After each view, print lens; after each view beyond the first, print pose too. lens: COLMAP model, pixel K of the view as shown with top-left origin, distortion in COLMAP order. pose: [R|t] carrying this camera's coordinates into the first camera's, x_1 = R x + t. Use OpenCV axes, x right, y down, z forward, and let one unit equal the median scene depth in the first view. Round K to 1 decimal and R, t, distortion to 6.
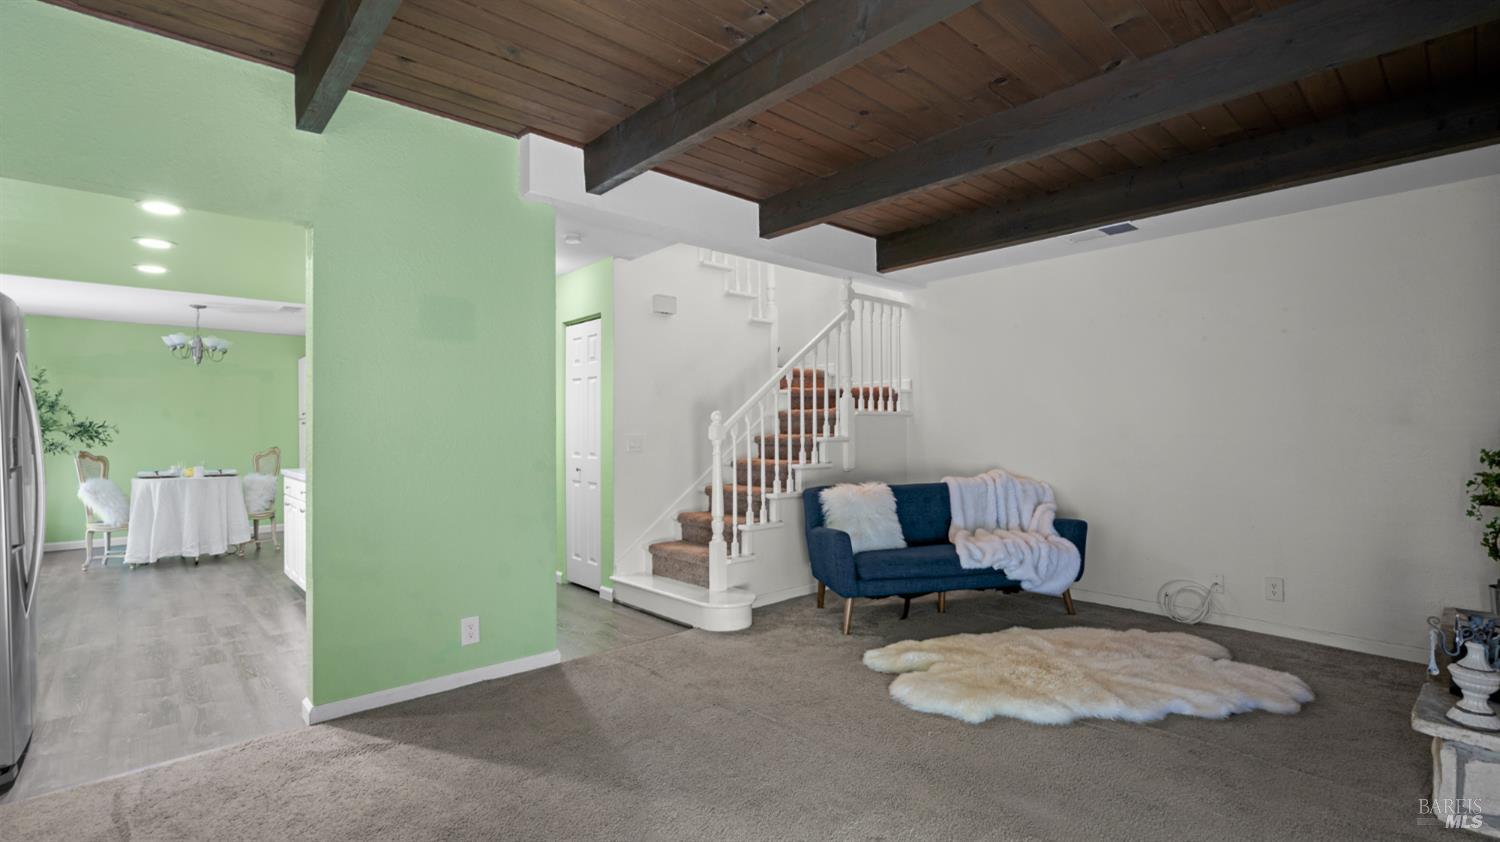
lens RADIAL K [[682.2, 0, 750.8], [0, 682.2, 428.4], [0, 0, 1]] dist [-0.000530, 0.000266]
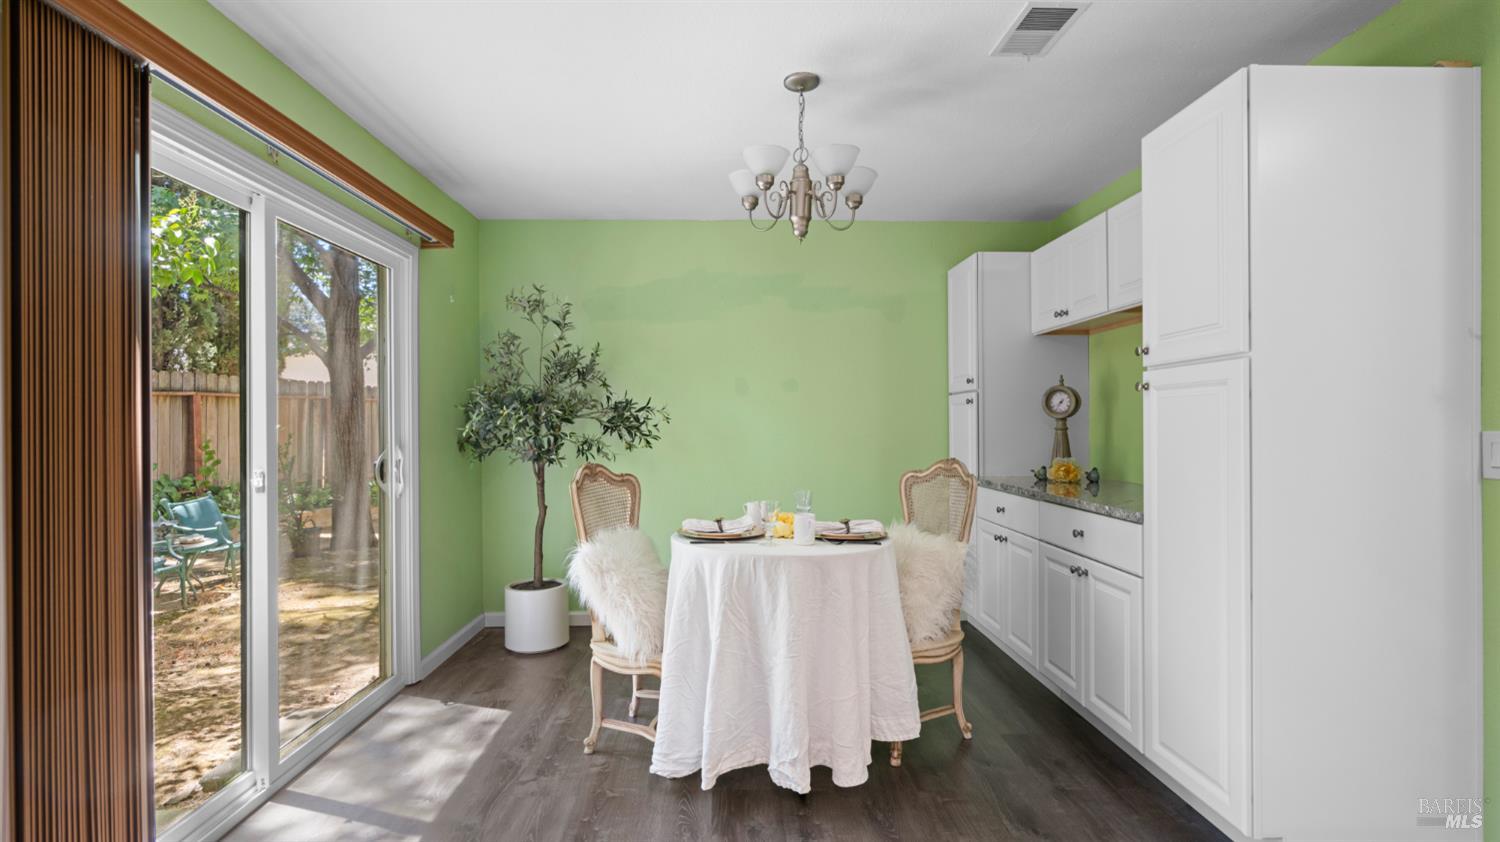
lens RADIAL K [[694.2, 0, 747.4], [0, 694.2, 412.7], [0, 0, 1]] dist [-0.009653, 0.007845]
pose [[0.759214, -0.004824, -0.650824, -0.584695], [0.001032, 0.999980, -0.006208, 0.003268], [0.650841, 0.004041, 0.759204, 0.690831]]
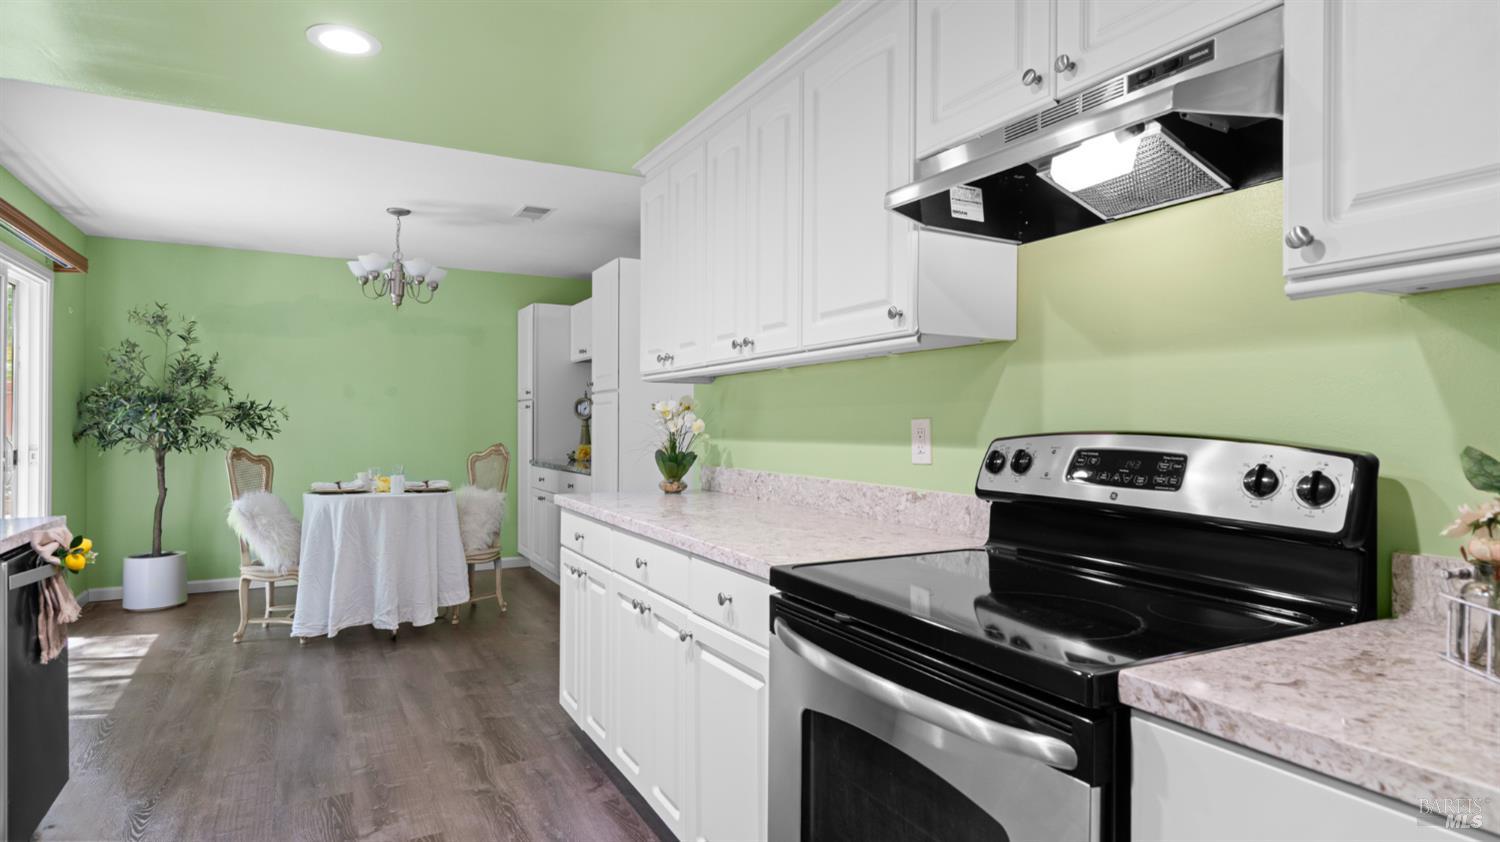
lens RADIAL K [[811.9, 0, 746.0], [0, 811.9, 421.9], [0, 0, 1]] dist [0.004167, 0.003987]
pose [[0.970628, 0.010833, -0.240340, -0.333577], [-0.010400, 0.999941, 0.003073, 0.002615], [0.240359, -0.000483, 0.970684, 0.371132]]
